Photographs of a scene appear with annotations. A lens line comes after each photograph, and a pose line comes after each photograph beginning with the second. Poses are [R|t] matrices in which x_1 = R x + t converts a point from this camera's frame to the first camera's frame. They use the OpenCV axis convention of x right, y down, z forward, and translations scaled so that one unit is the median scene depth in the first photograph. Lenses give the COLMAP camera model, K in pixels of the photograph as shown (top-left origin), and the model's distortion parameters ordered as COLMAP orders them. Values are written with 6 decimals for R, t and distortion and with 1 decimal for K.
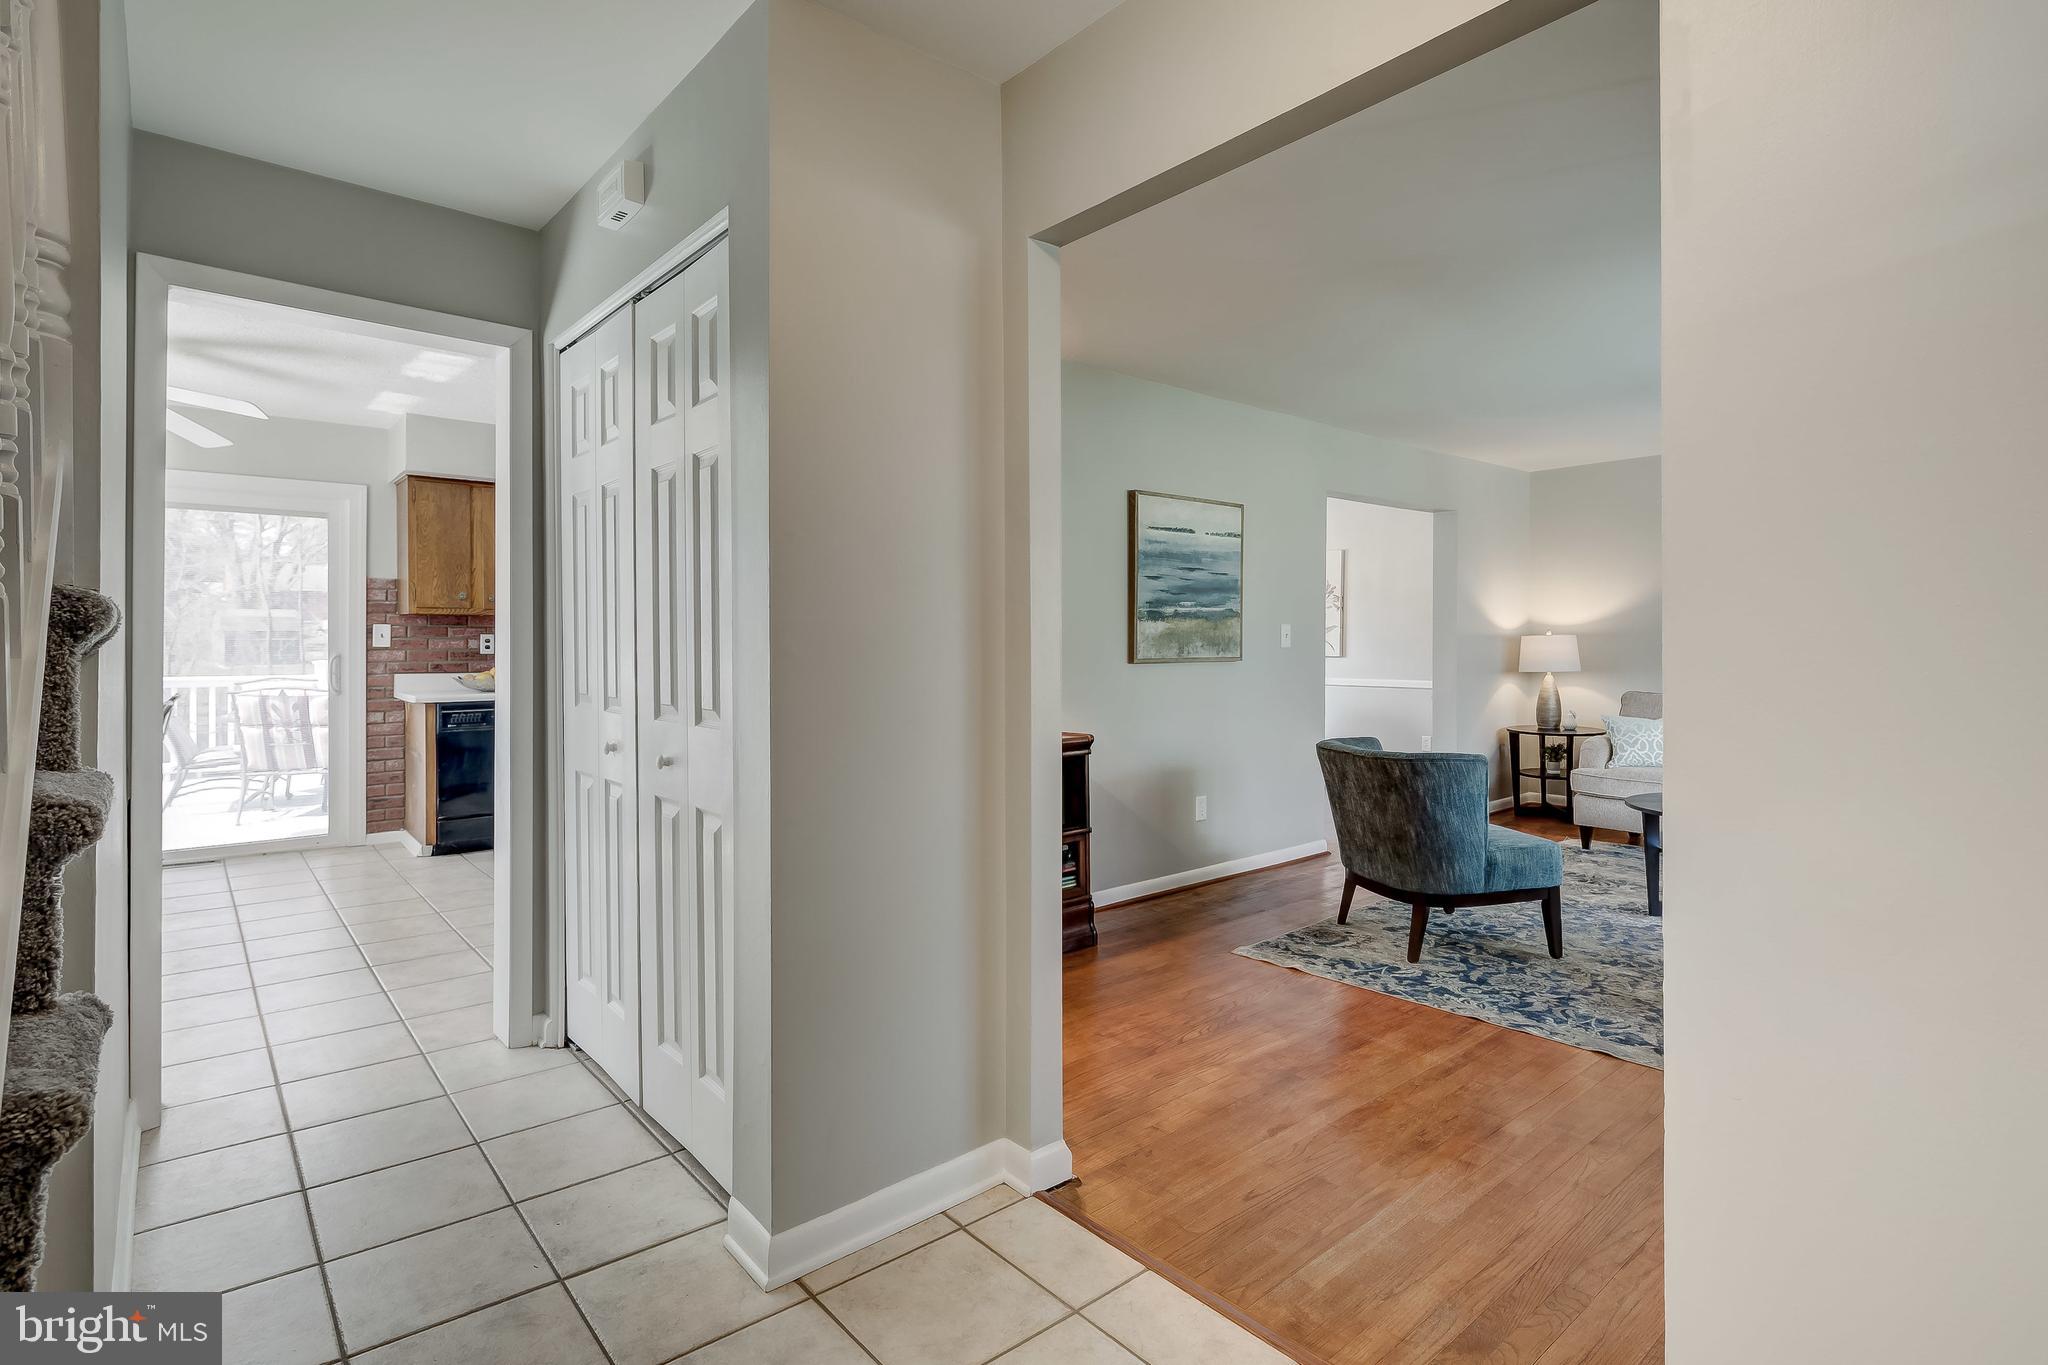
lens RADIAL K [[1008.7, 0, 1018.6], [0, 1008.7, 666.8], [0, 0, 1]] dist [0.022044, 0.002018]
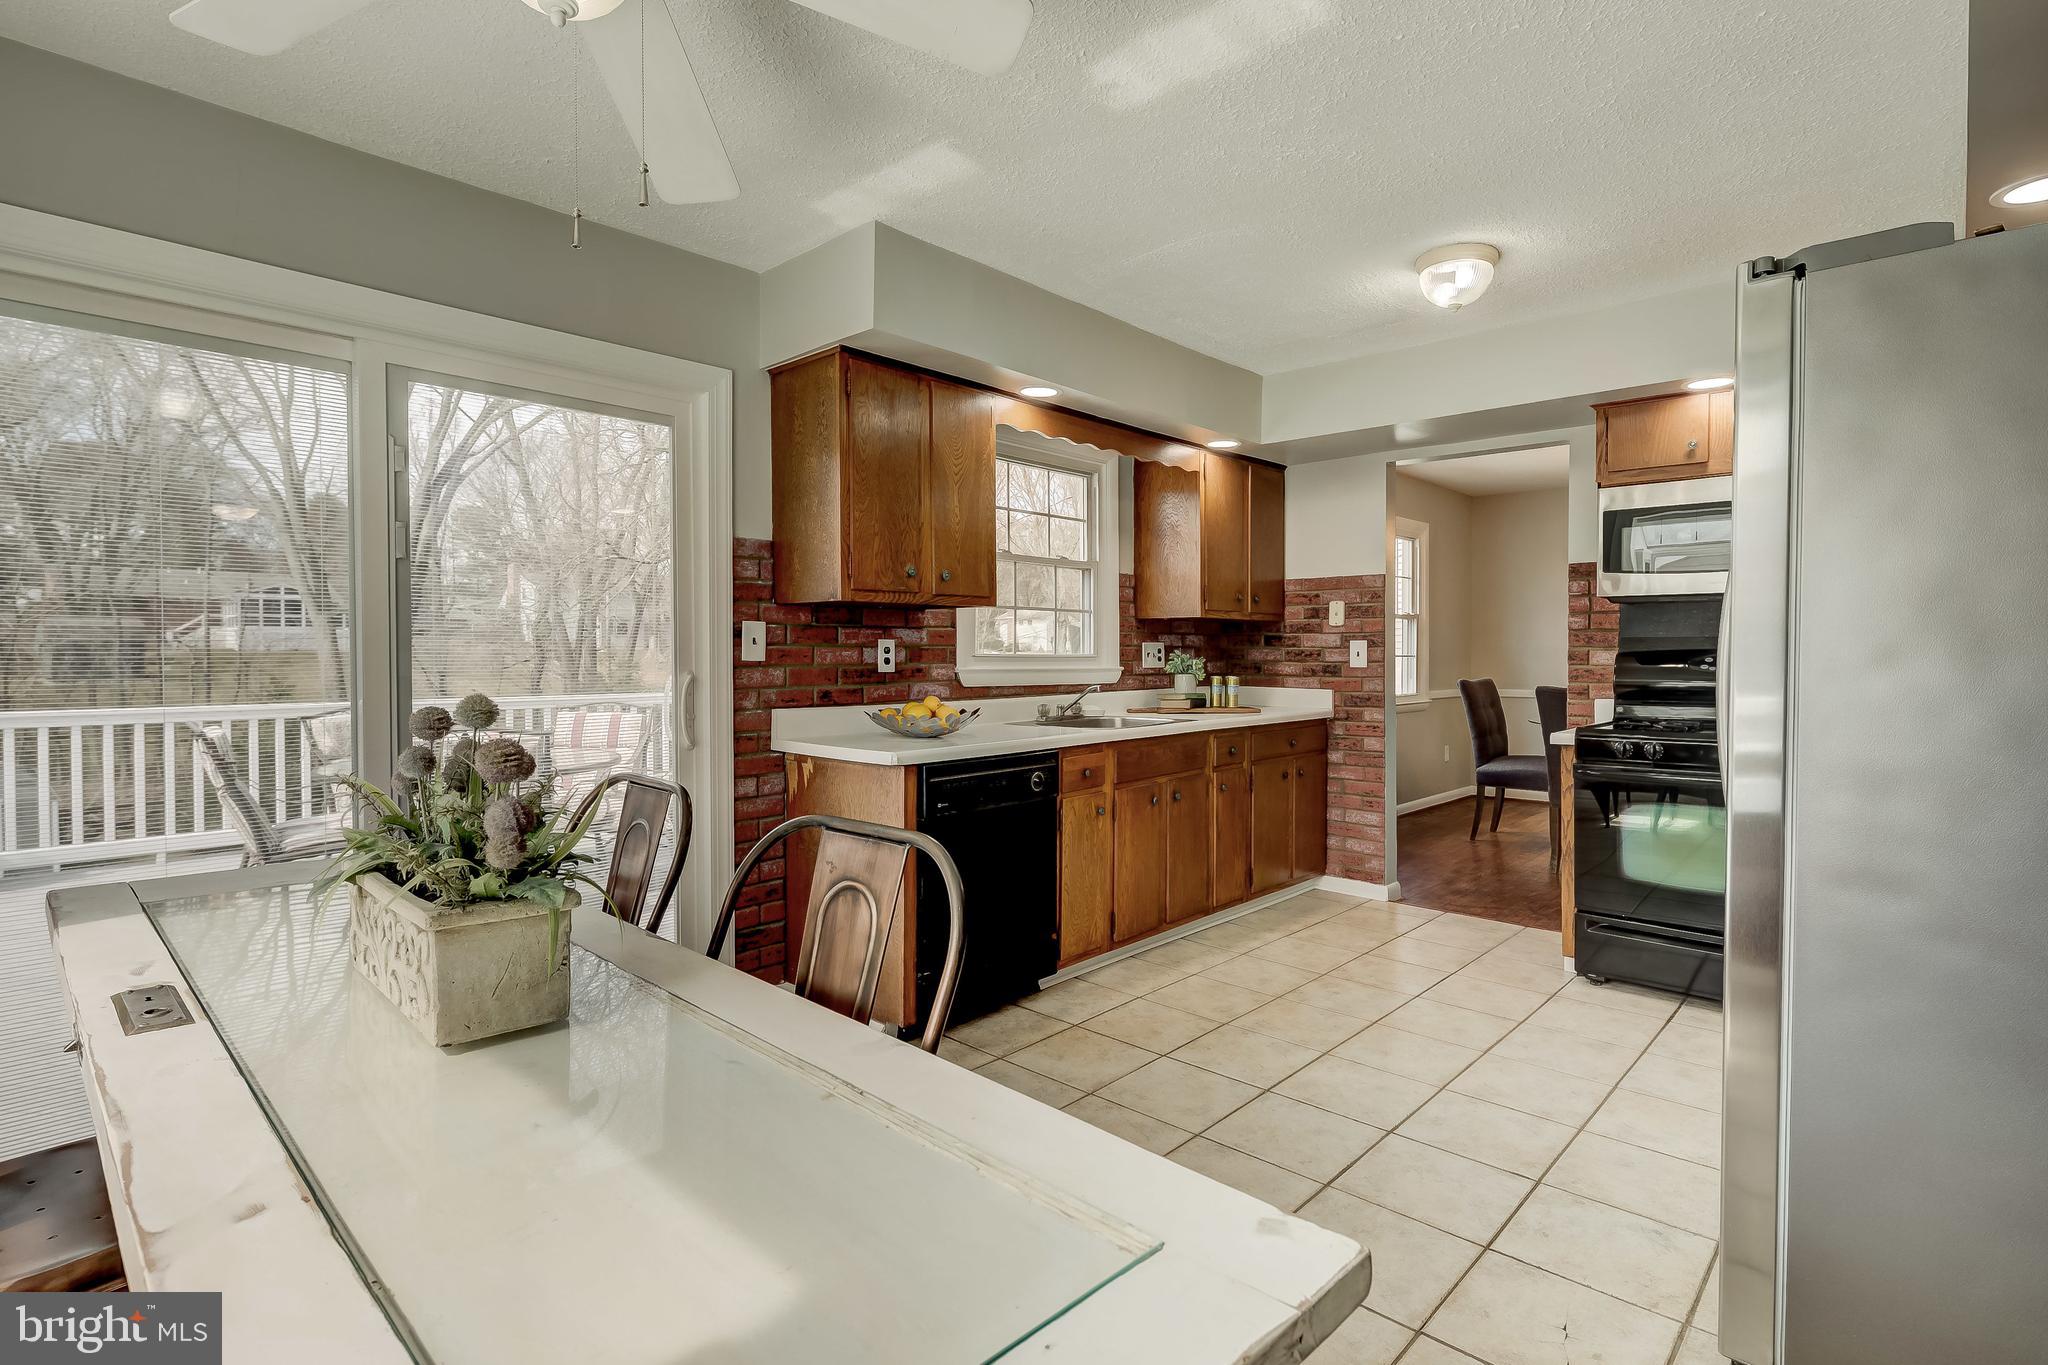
lens RADIAL K [[1008.7, 0, 1028.1], [0, 1008.7, 679.1], [0, 0, 1]] dist [0.022044, 0.002018]
pose [[0.993167, -0.005375, 0.116580, -0.539047], [0.005325, 0.999986, 0.000741, -0.009148], [-0.116583, -0.000115, 0.993181, 0.425788]]
